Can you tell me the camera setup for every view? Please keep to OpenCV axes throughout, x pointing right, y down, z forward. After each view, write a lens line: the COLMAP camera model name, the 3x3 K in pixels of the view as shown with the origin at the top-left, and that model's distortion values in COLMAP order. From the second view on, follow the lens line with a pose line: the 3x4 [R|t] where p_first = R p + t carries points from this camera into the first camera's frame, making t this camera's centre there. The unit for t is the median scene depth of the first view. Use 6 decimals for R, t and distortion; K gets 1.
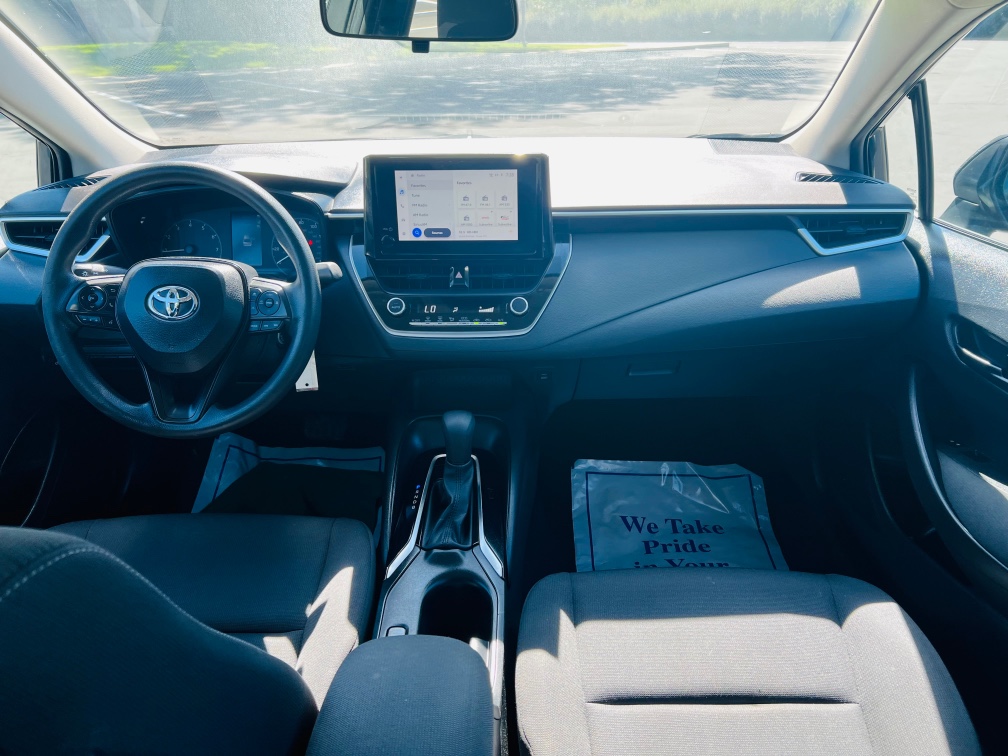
lens RADIAL K [[780.3, 0, 514.4], [0, 780.3, 387.8], [0, 0, 1]] dist [0.031086, -0.045866]
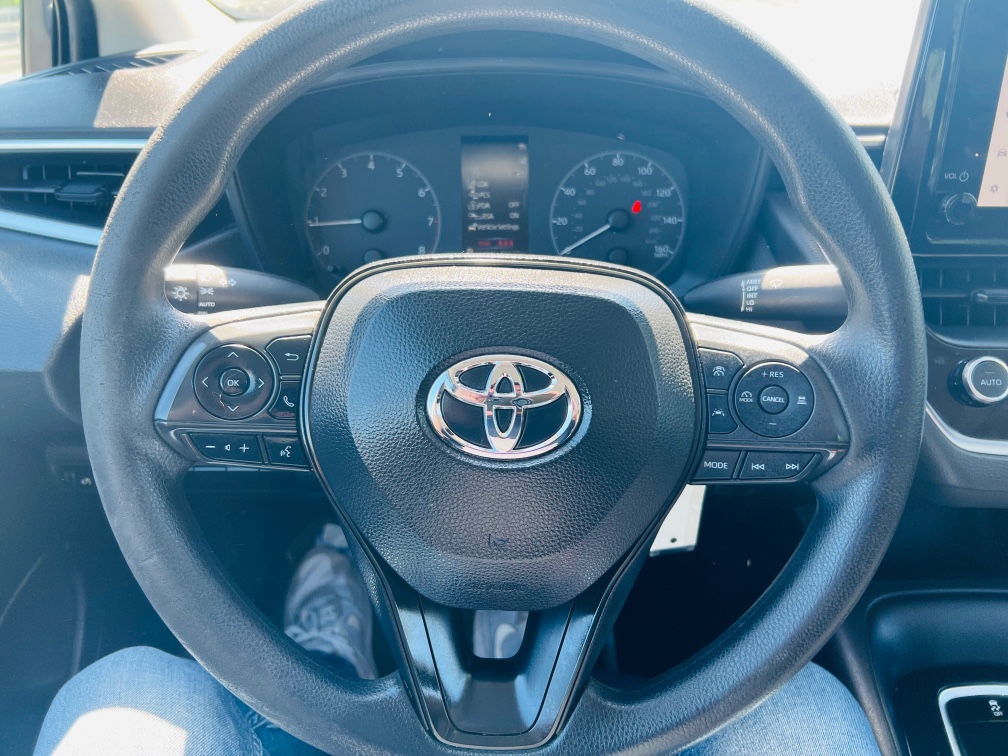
lens RADIAL K [[780.3, 0, 501.7], [0, 780.3, 376.0], [0, 0, 1]] dist [0.031086, -0.045866]
pose [[0.999398, -0.001645, 0.034657, -0.405797], [-0.000063, 0.998788, 0.049217, -0.124167], [-0.034696, -0.049189, 0.998187, 0.620627]]
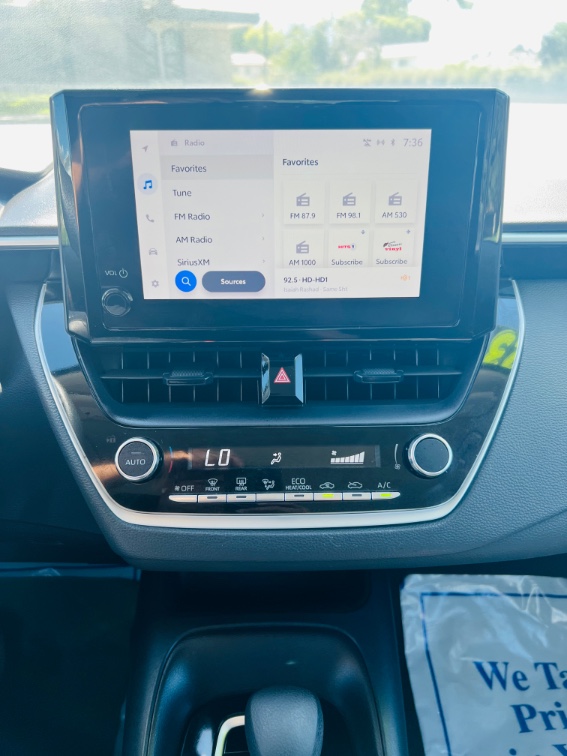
lens RADIAL K [[585.2, 0, 275.5], [0, 585.2, 376.0], [0, 0, 1]] dist [0.031086, -0.045866]
pose [[0.999605, -0.005517, 0.027549, -0.084905], [0.005182, 0.999912, 0.012184, -0.150615], [-0.027614, -0.012037, 0.999546, 0.678687]]
